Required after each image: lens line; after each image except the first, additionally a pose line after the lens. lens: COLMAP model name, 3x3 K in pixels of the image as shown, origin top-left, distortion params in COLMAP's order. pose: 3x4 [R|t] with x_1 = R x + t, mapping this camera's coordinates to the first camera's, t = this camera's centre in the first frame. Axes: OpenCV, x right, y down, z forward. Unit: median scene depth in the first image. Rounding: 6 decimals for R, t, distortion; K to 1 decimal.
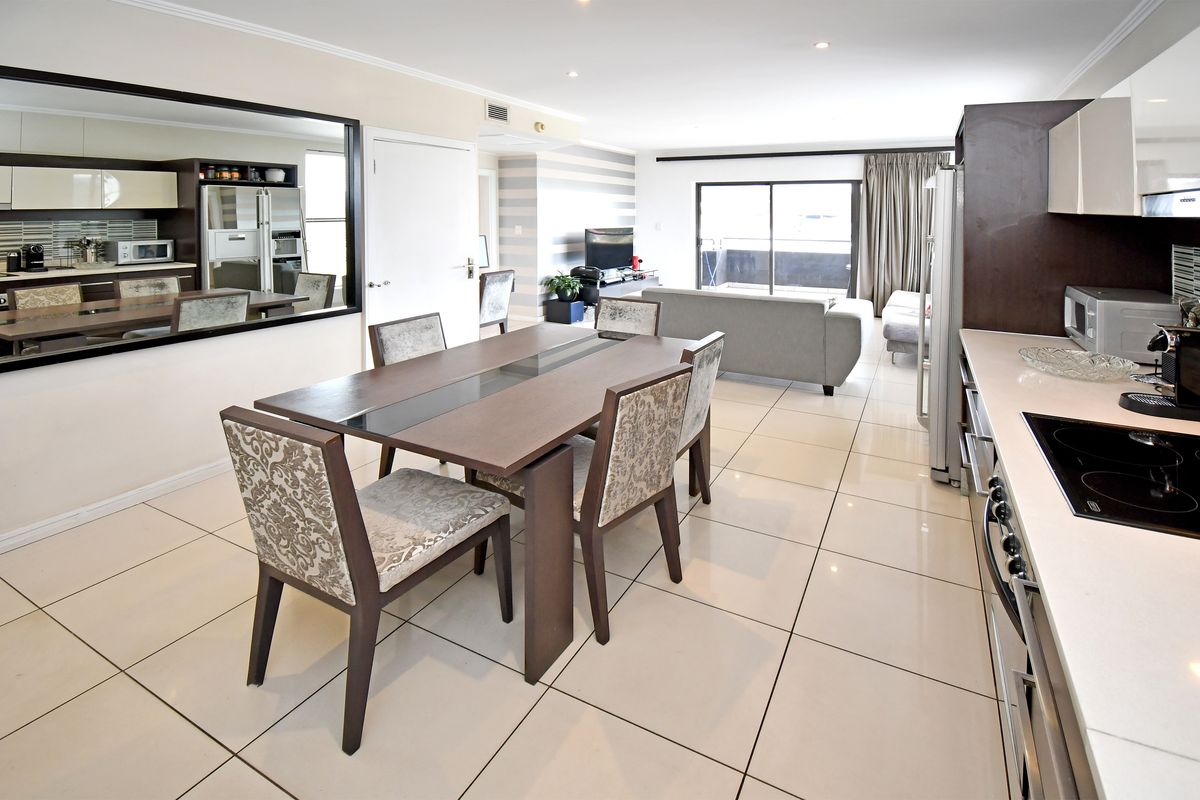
lens RADIAL K [[584.1, 0, 598.3], [0, 584.1, 385.9], [0, 0, 1]] dist [-0.024157, -0.000184]
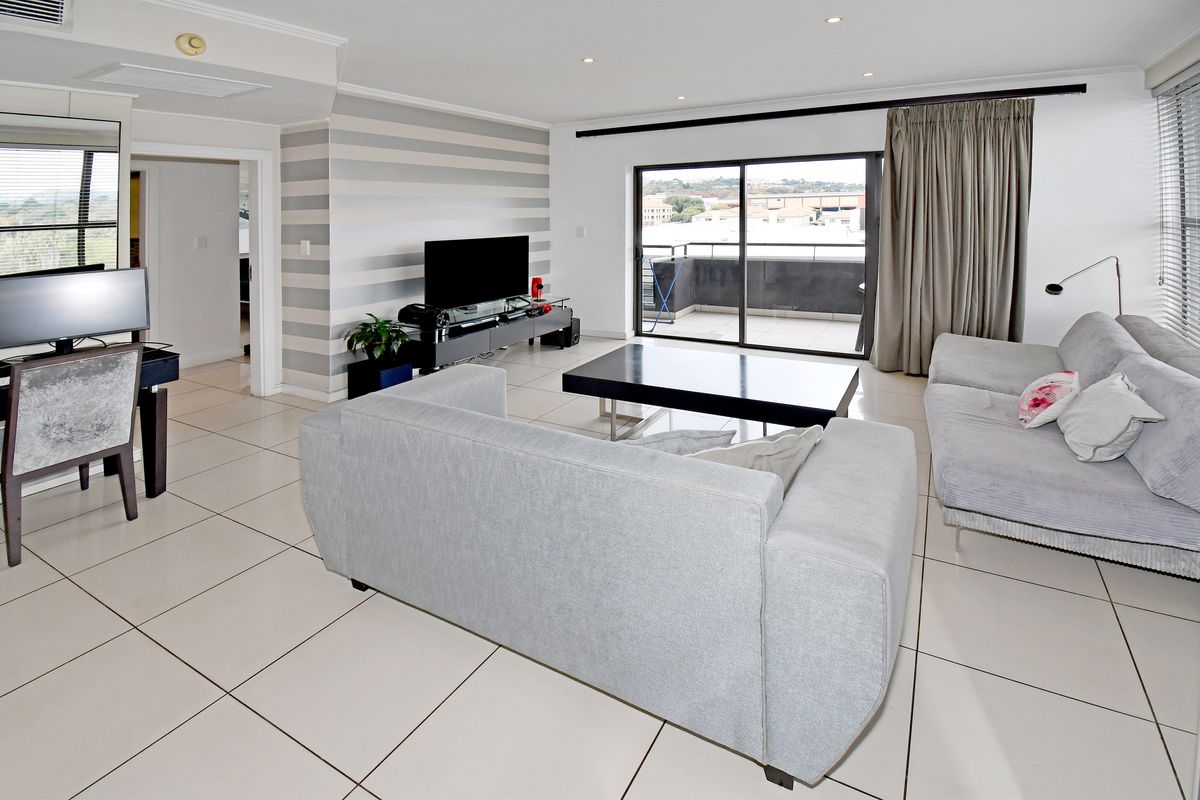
lens RADIAL K [[582.6, 0, 580.3], [0, 582.6, 400.5], [0, 0, 1]] dist [-0.001564, -0.000997]
pose [[0.998482, -0.008332, -0.054438, 0.159877], [0.009701, 0.999642, 0.024926, -0.103622], [0.054211, -0.025417, 0.998206, 0.347078]]
